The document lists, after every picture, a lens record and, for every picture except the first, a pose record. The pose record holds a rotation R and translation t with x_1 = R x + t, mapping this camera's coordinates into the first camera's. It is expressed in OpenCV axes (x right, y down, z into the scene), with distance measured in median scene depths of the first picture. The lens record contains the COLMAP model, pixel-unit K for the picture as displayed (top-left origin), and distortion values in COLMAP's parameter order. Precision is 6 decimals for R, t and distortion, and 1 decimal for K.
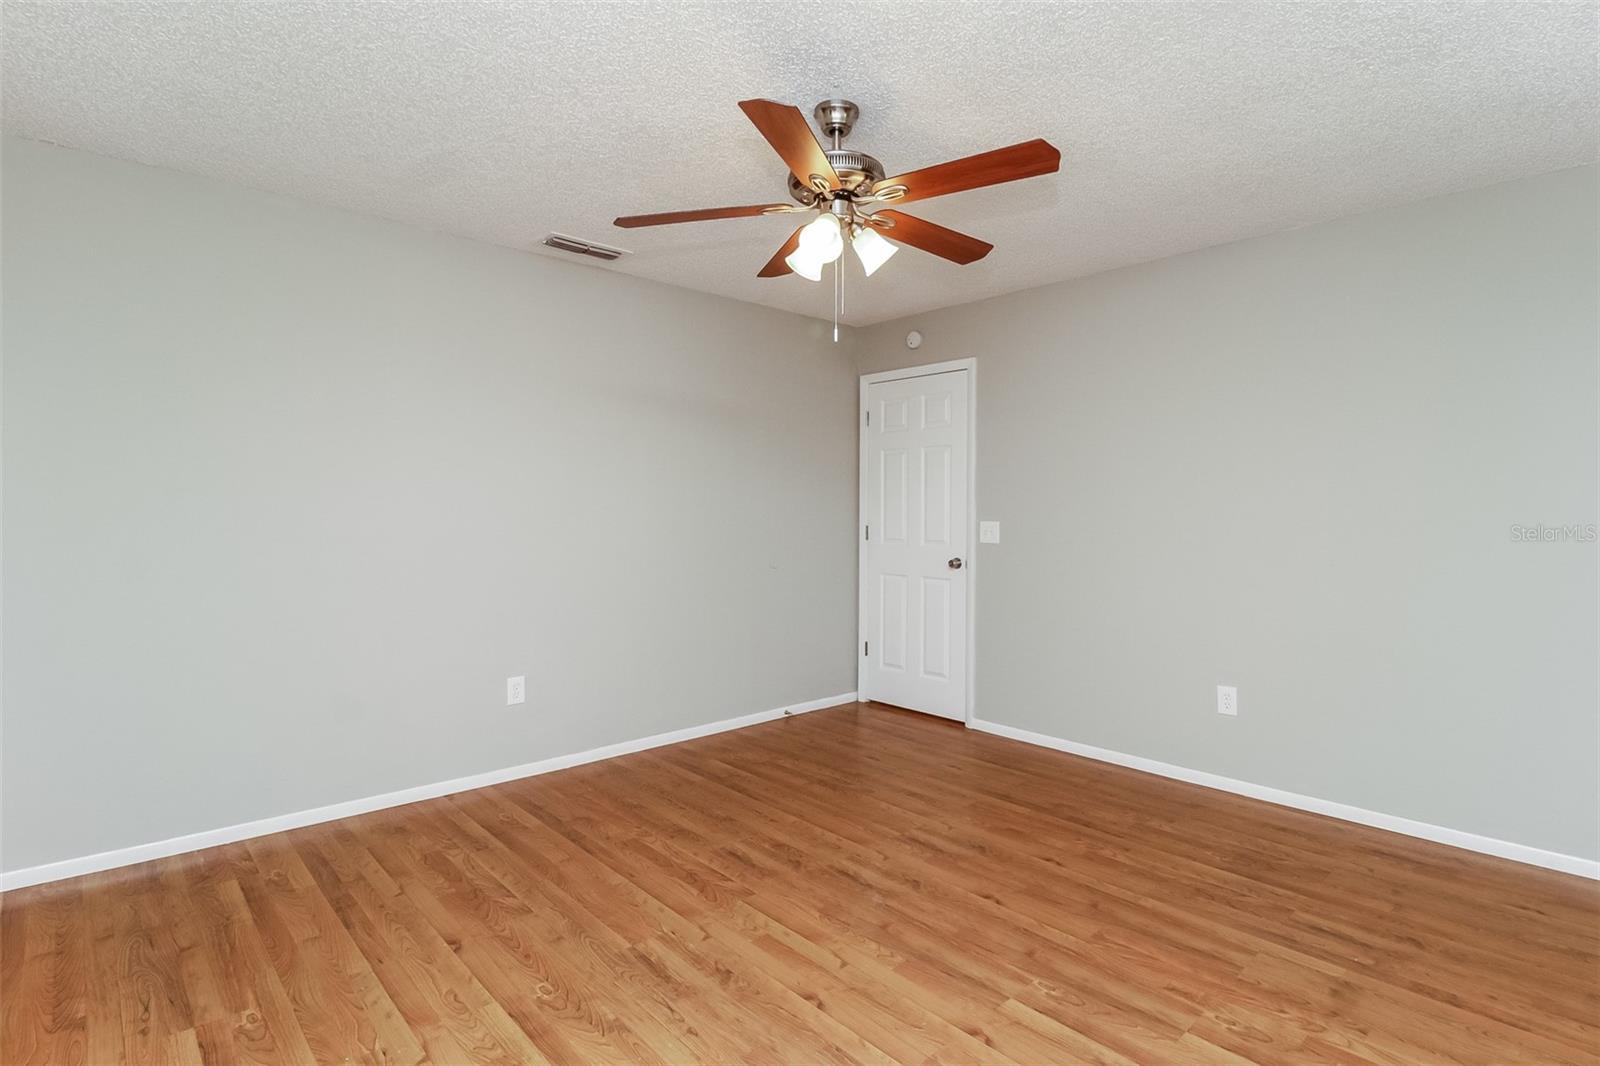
lens RADIAL K [[770.4, 0, 831.6], [0, 770.4, 513.4], [0, 0, 1]] dist [-0.000334, -0.006359]
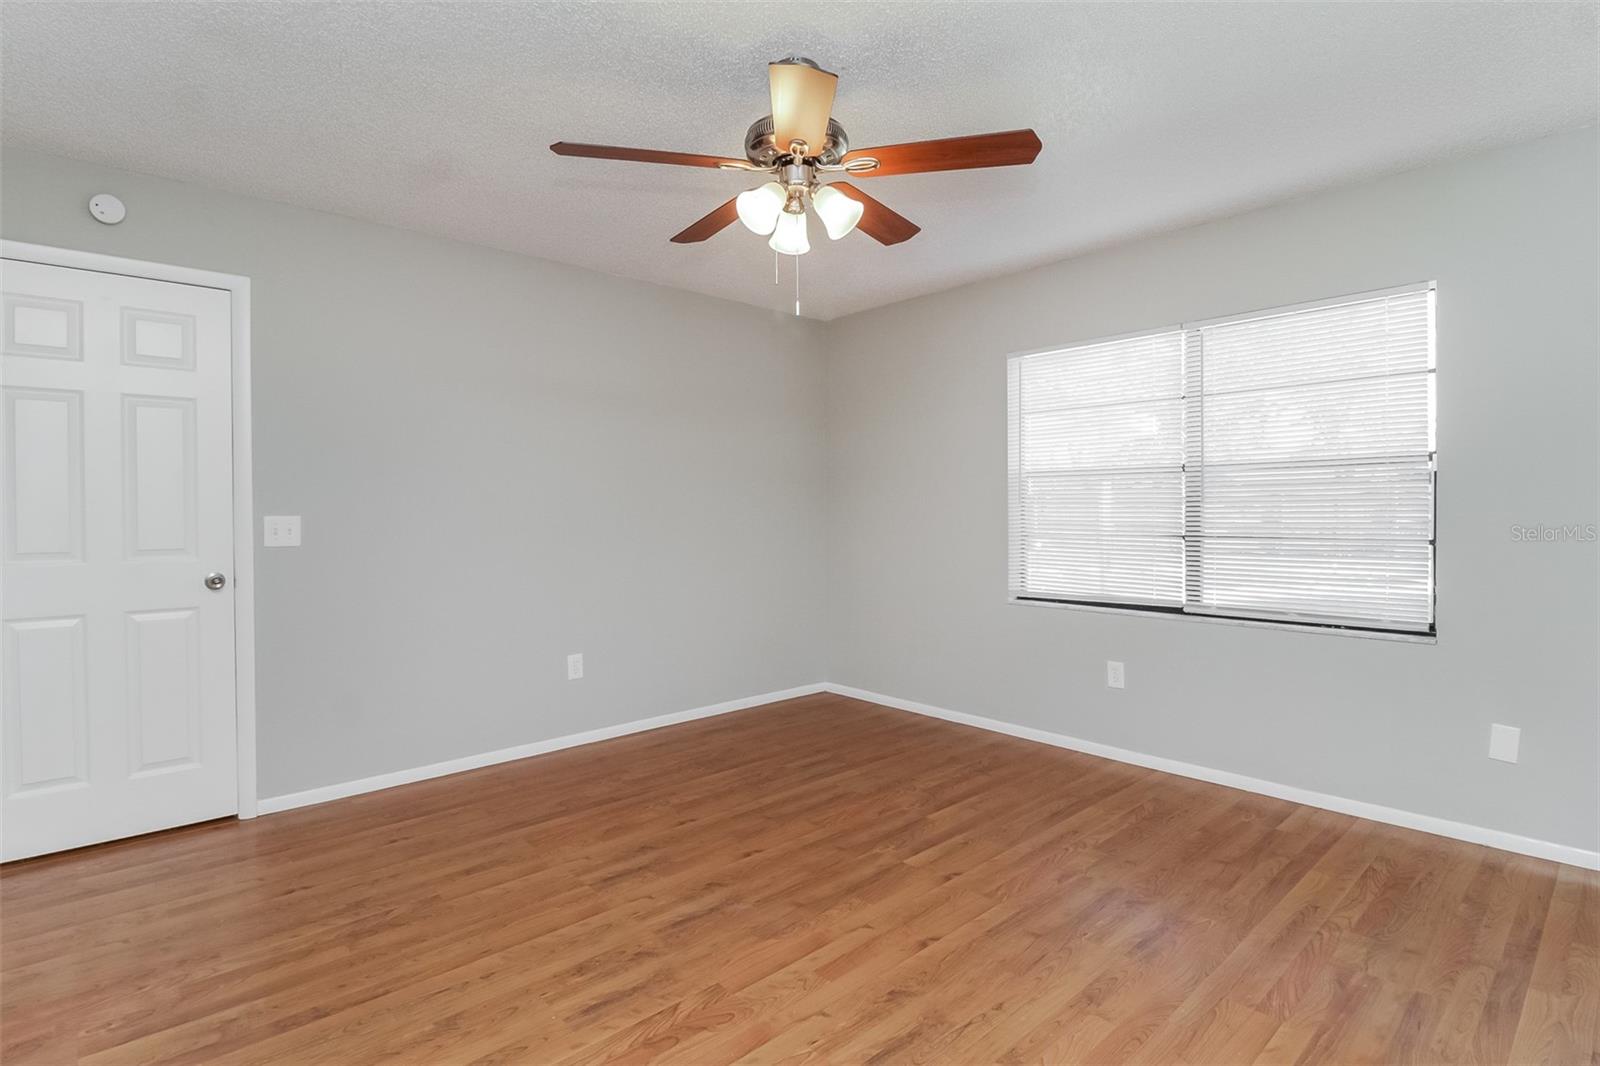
lens RADIAL K [[770.4, 0, 790.3], [0, 770.4, 523.1], [0, 0, 1]] dist [-0.000334, -0.006359]
pose [[0.055774, -0.024251, 0.998149, -0.819987], [0.008963, 0.999677, 0.023787, 0.006758], [-0.998403, 0.007620, 0.055973, 0.832334]]
